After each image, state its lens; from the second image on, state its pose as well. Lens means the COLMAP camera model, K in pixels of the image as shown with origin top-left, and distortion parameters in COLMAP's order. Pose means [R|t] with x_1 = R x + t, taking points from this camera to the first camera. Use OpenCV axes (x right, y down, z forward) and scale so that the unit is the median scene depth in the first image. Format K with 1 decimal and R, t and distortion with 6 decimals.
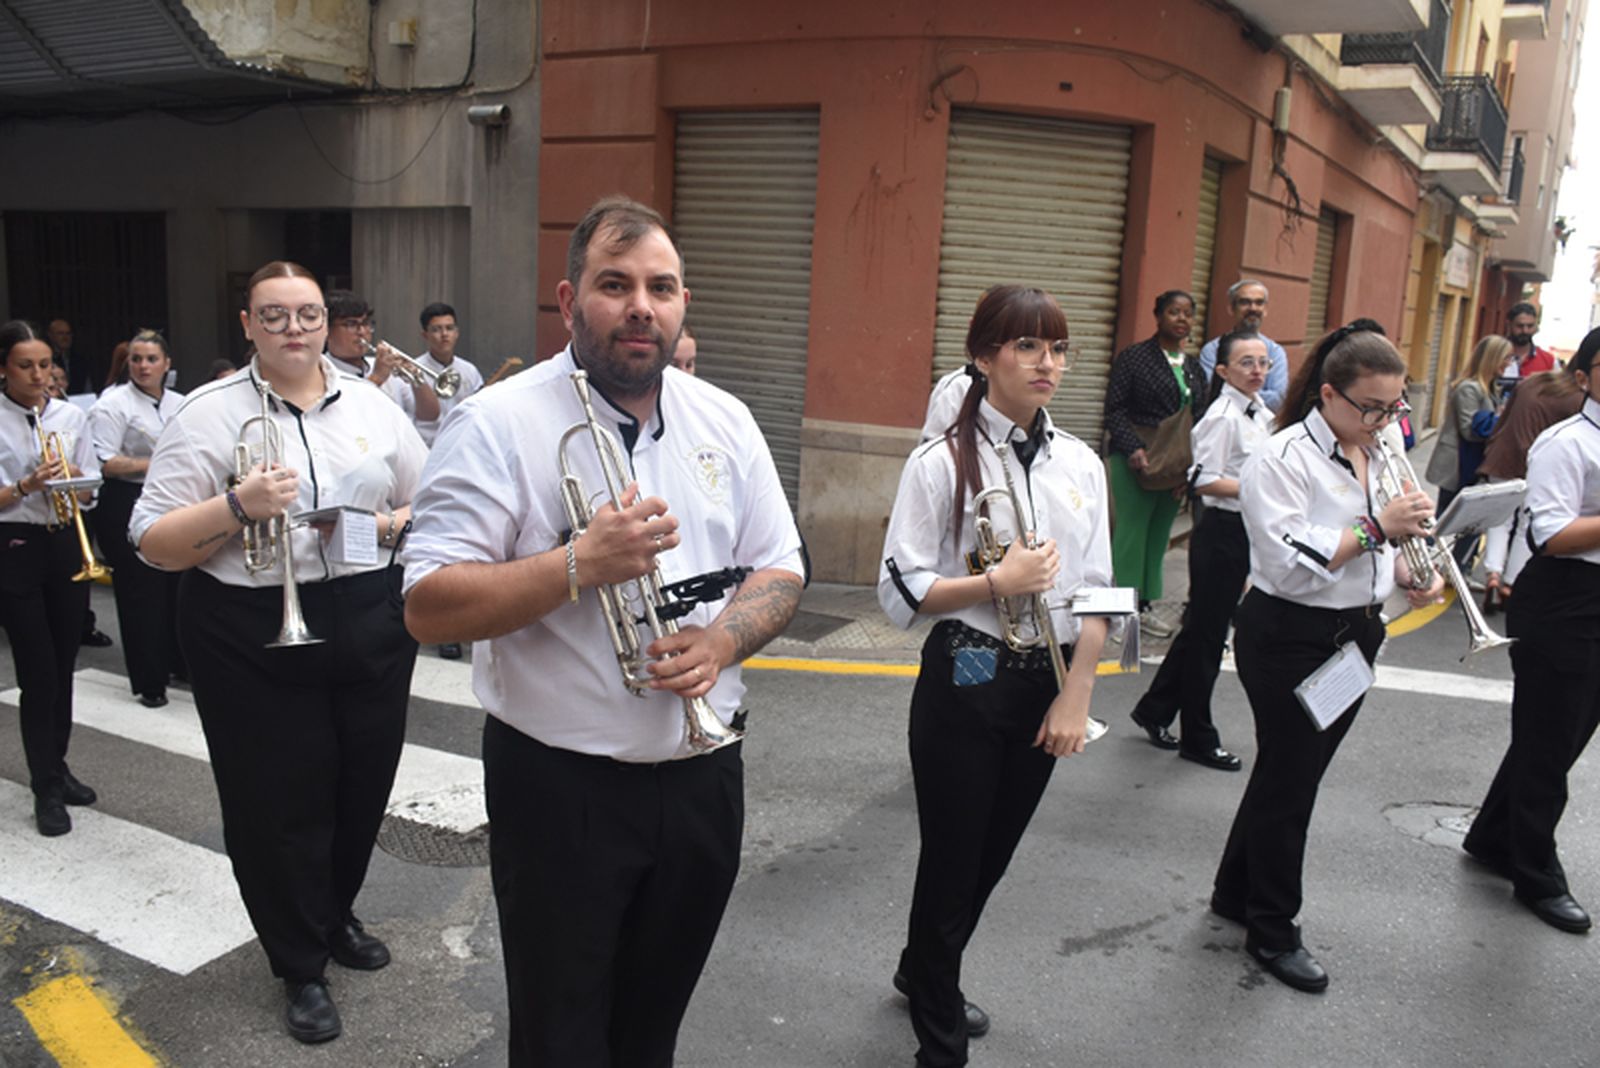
lens RADIAL K [[1247.7, 0, 804.9], [0, 1247.7, 533.9], [0, 0, 1]] dist [-0.152776, 0.105042]
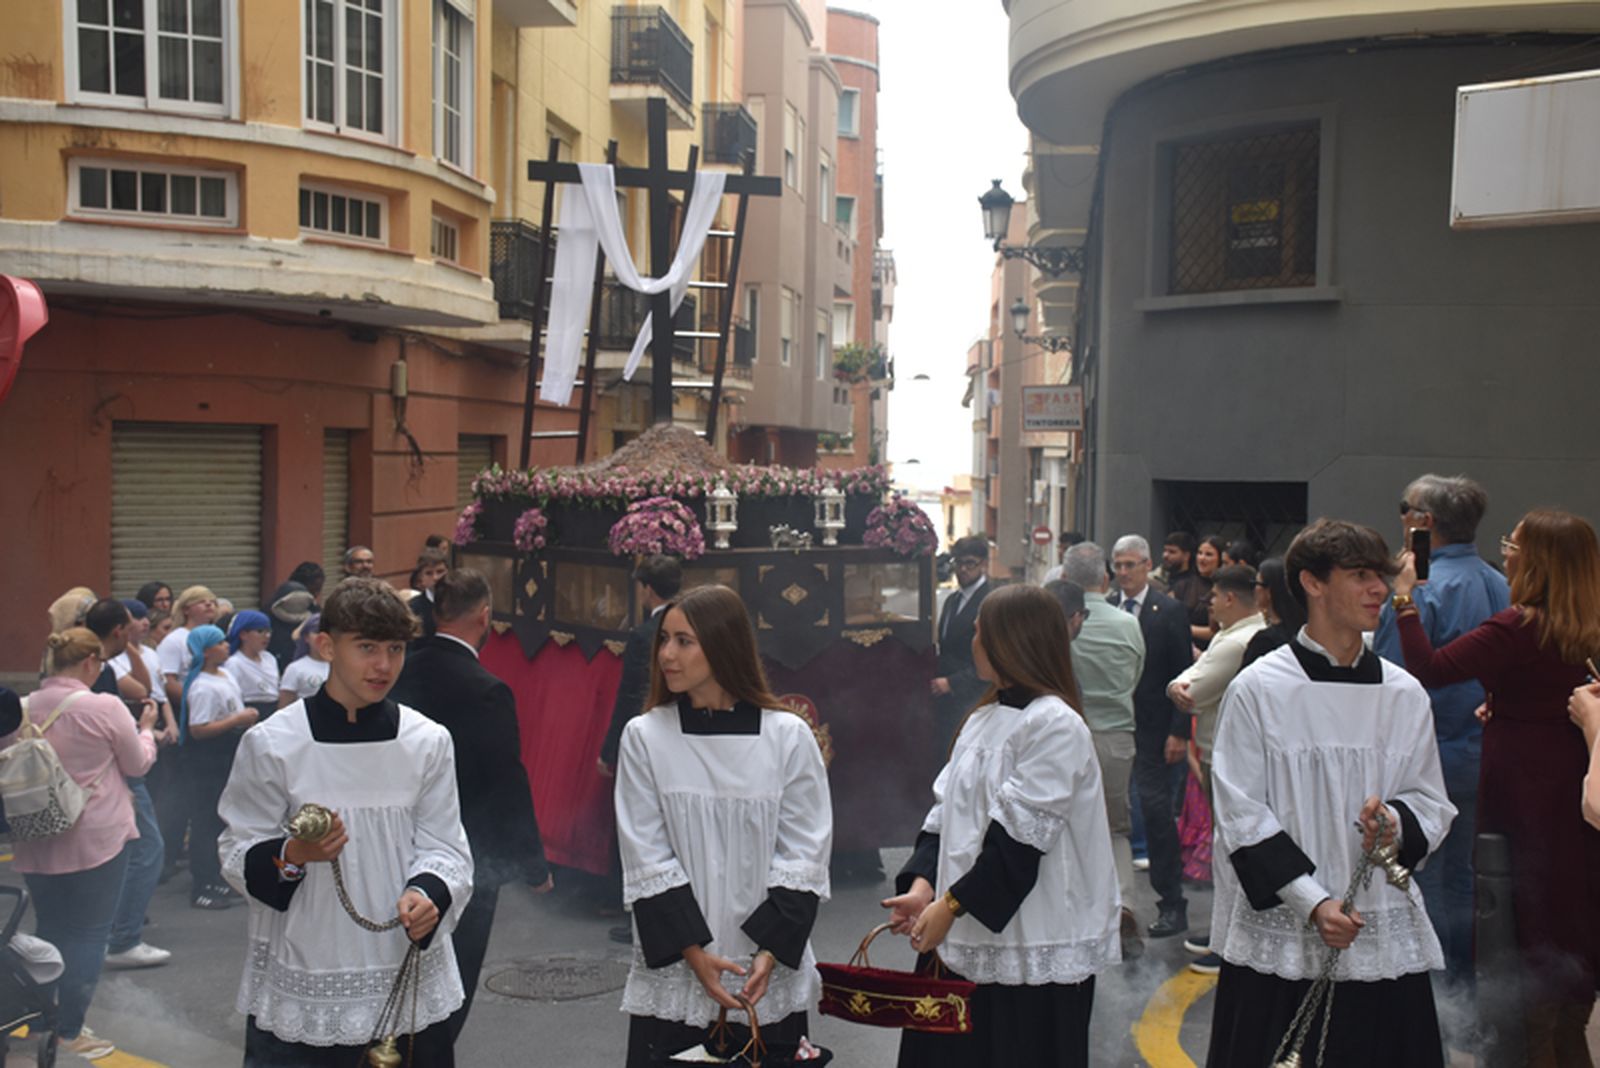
lens RADIAL K [[2022.2, 0, 800.0], [0, 2022.2, 534.0], [0, 0, 1]] dist [0.059511, 0.394335]
pose [[0.894152, -0.054863, 0.444390, -0.168831], [0.118598, 0.986037, -0.116898, 0.092225], [-0.431772, 0.157228, 0.888174, -1.035567]]
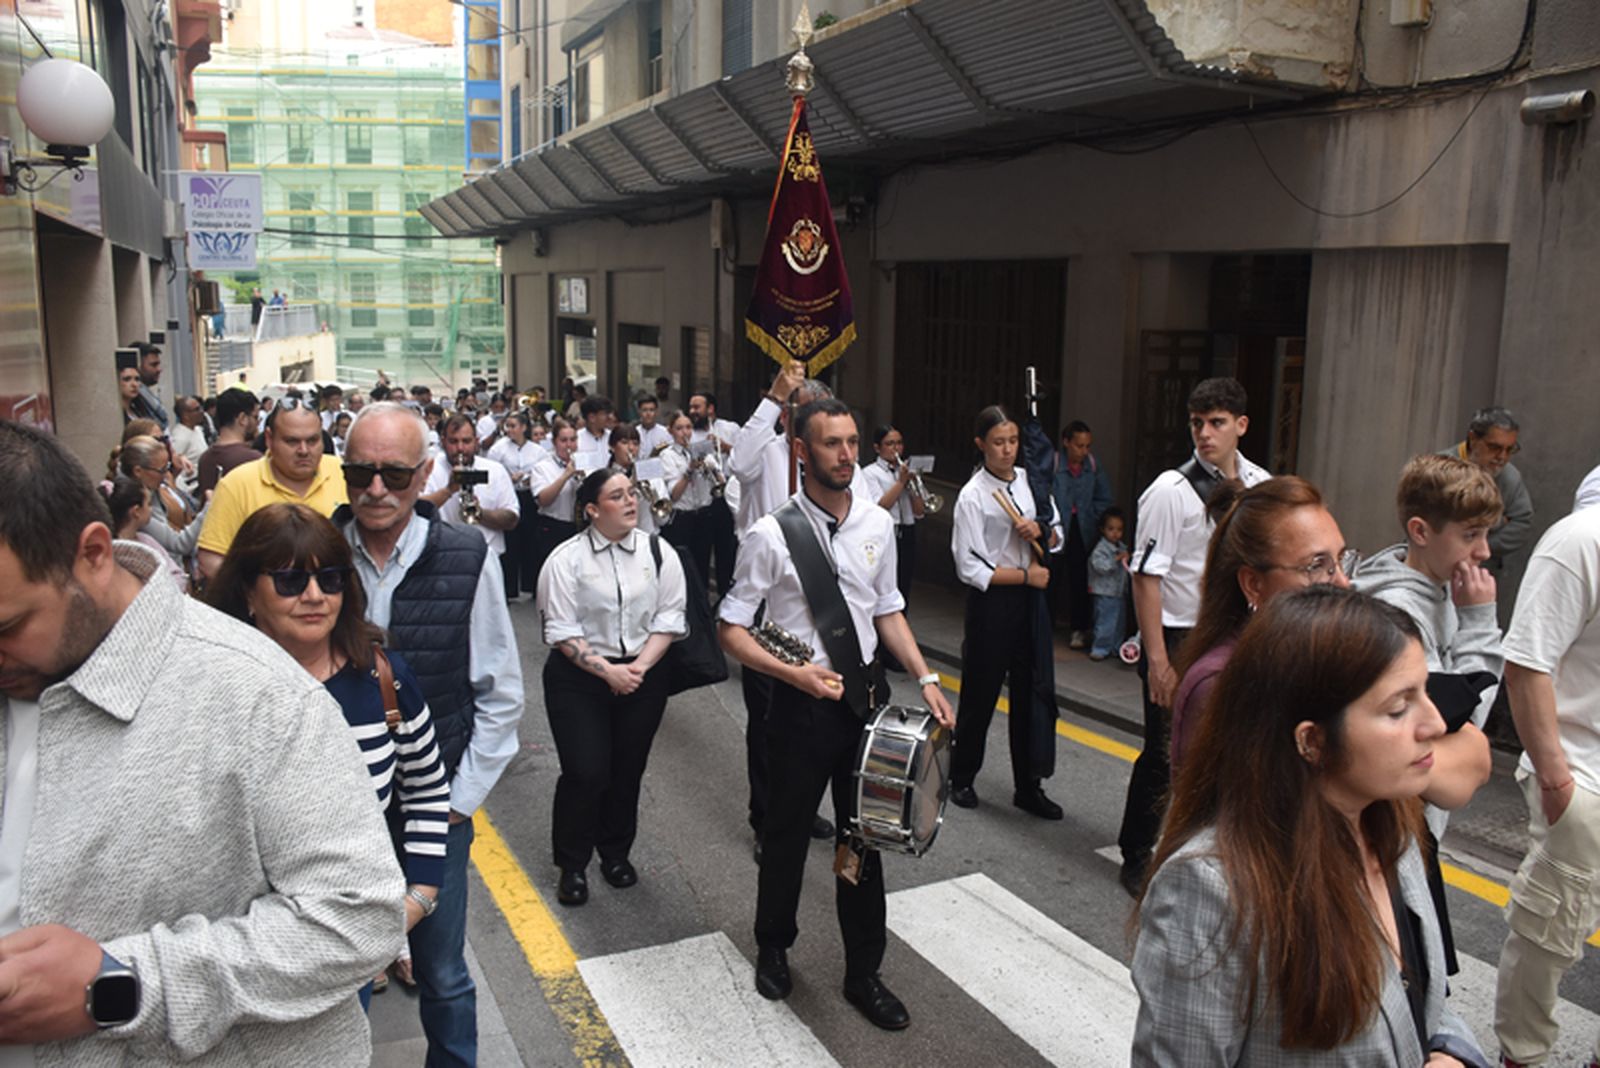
lens RADIAL K [[1251.6, 0, 804.6], [0, 1251.6, 529.9], [0, 0, 1]] dist [-0.151467, 0.108071]
pose [[0.806054, 0.072183, -0.587423, -0.187683], [-0.092580, 0.995694, -0.004685, -0.065507], [0.584556, 0.058160, 0.809266, 0.224148]]
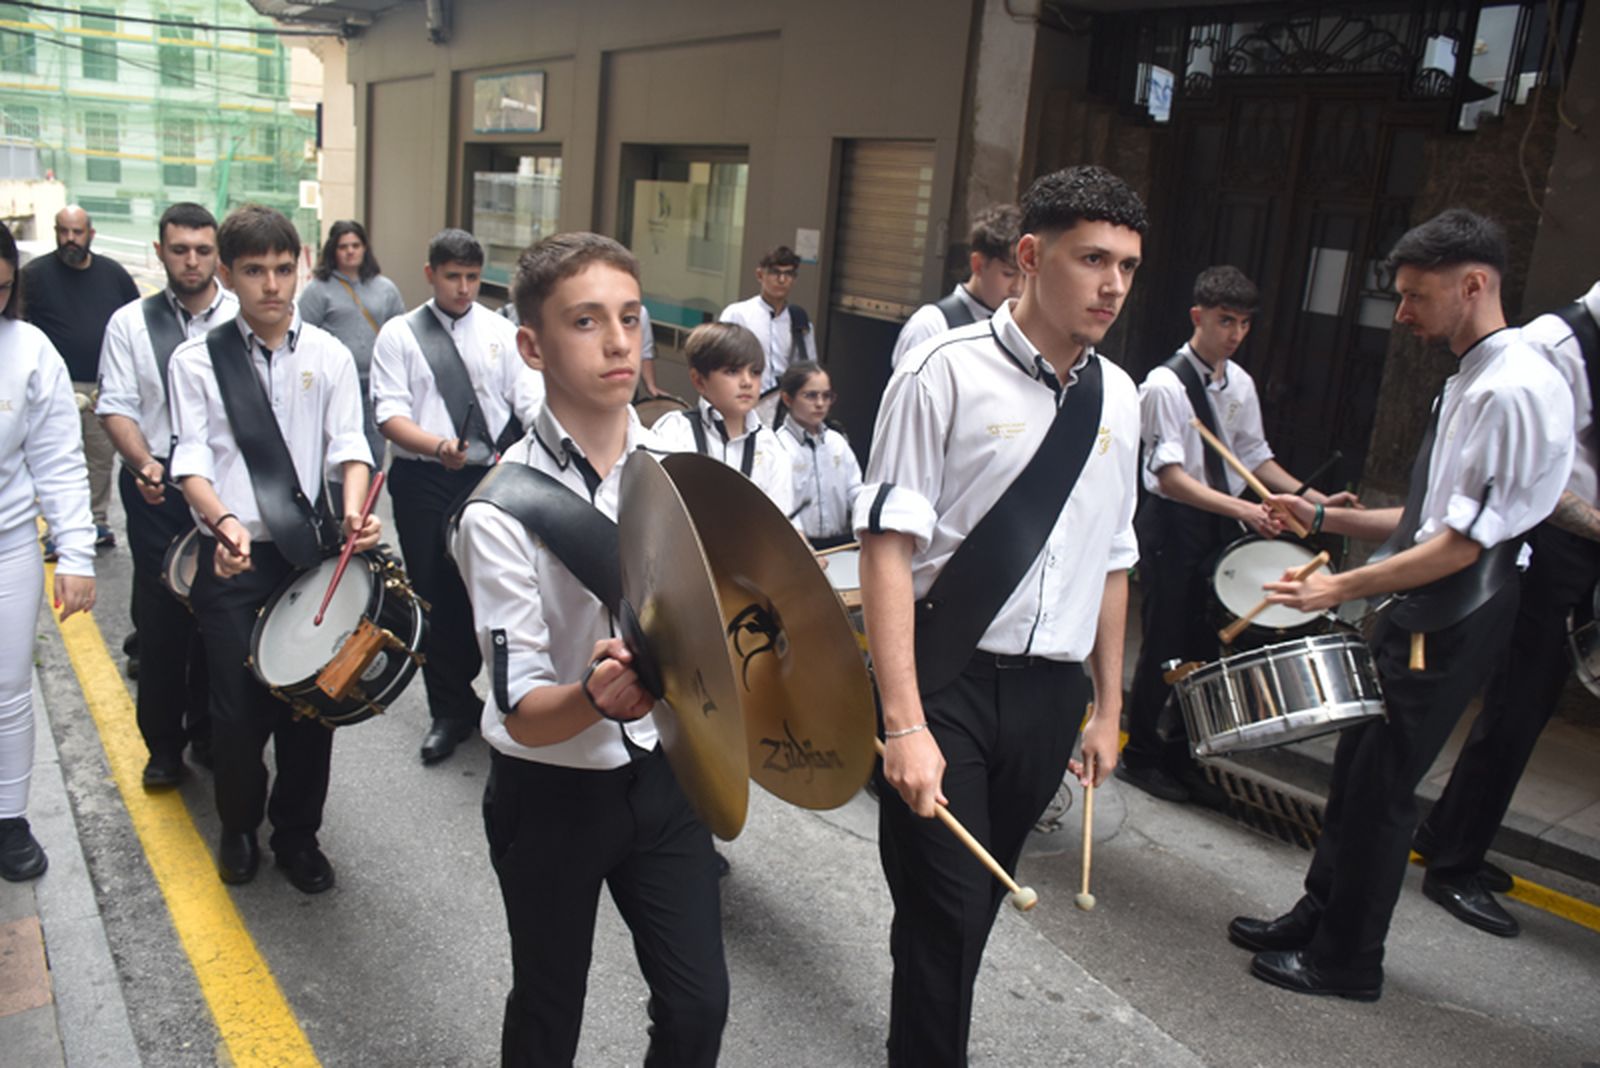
lens RADIAL K [[1247.7, 0, 804.9], [0, 1247.7, 533.9], [0, 0, 1]] dist [-0.152776, 0.105042]
pose [[0.900380, 0.134689, -0.413732, -1.149773], [-0.125178, 0.990866, 0.050154, -0.109323], [0.416708, 0.006632, 0.909016, 0.810657]]
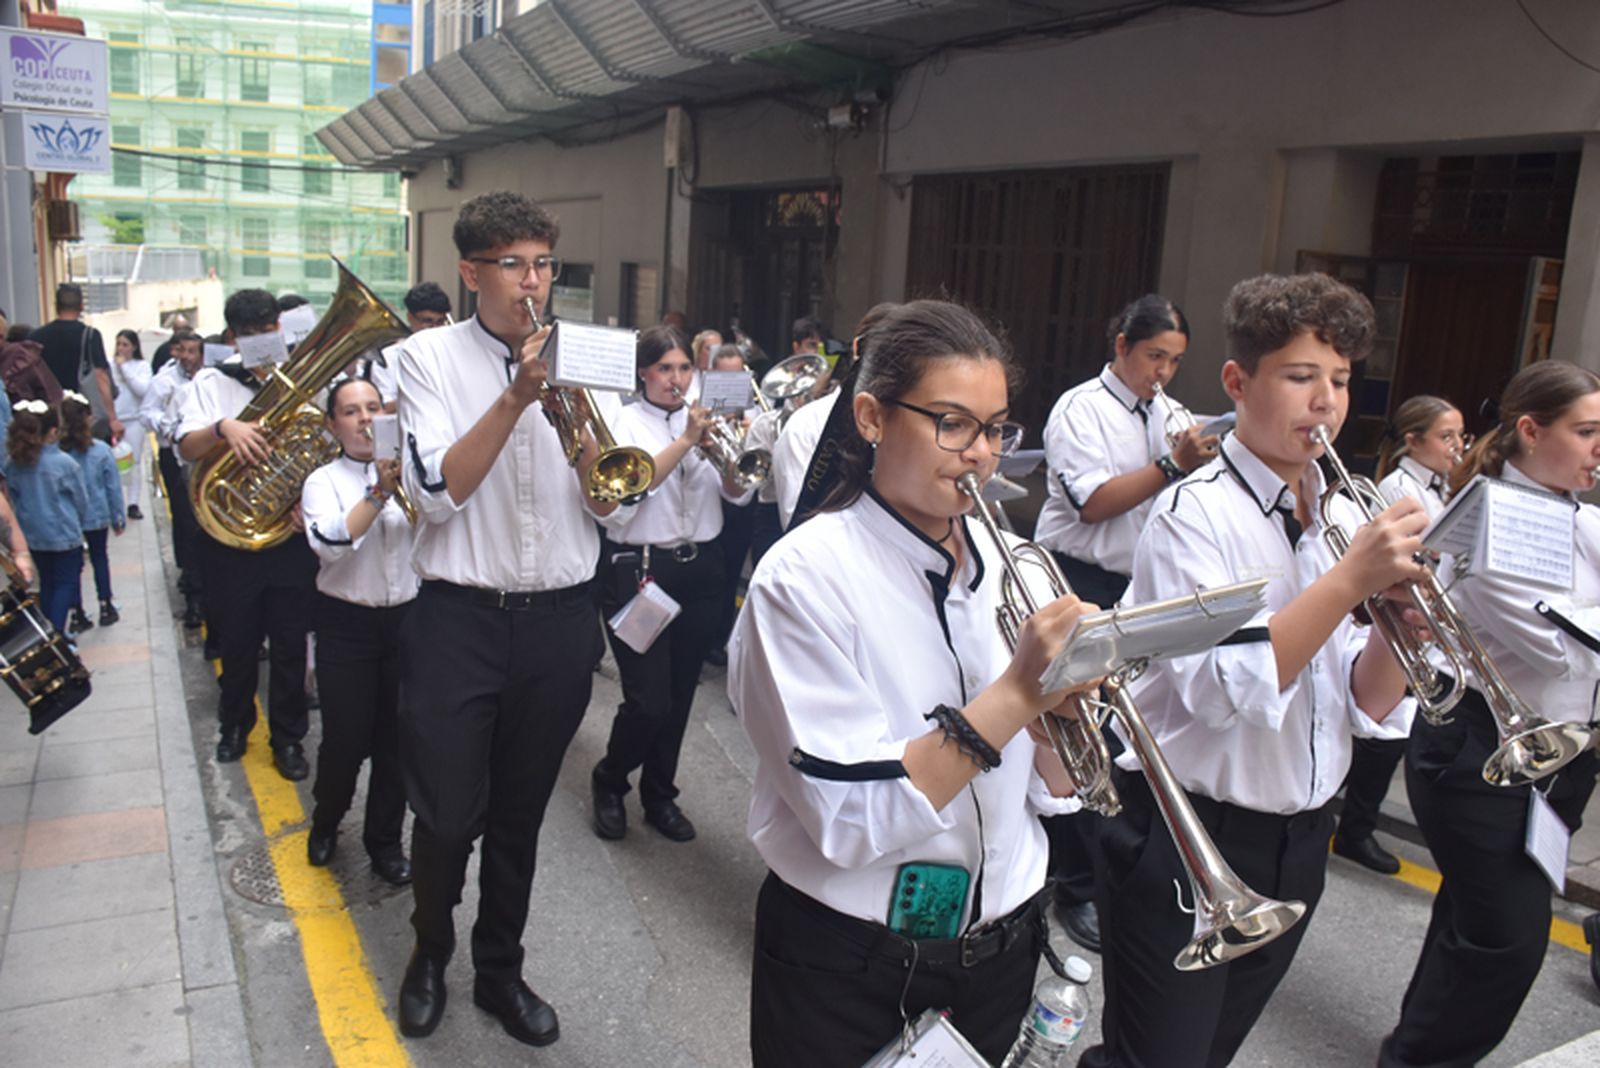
lens RADIAL K [[1247.7, 0, 804.9], [0, 1247.7, 533.9], [0, 0, 1]] dist [-0.152776, 0.105042]
pose [[0.848151, 0.107677, -0.518695, -0.420315], [-0.120964, 0.992623, 0.008266, -0.058172], [0.515758, 0.055732, 0.854919, 0.416816]]
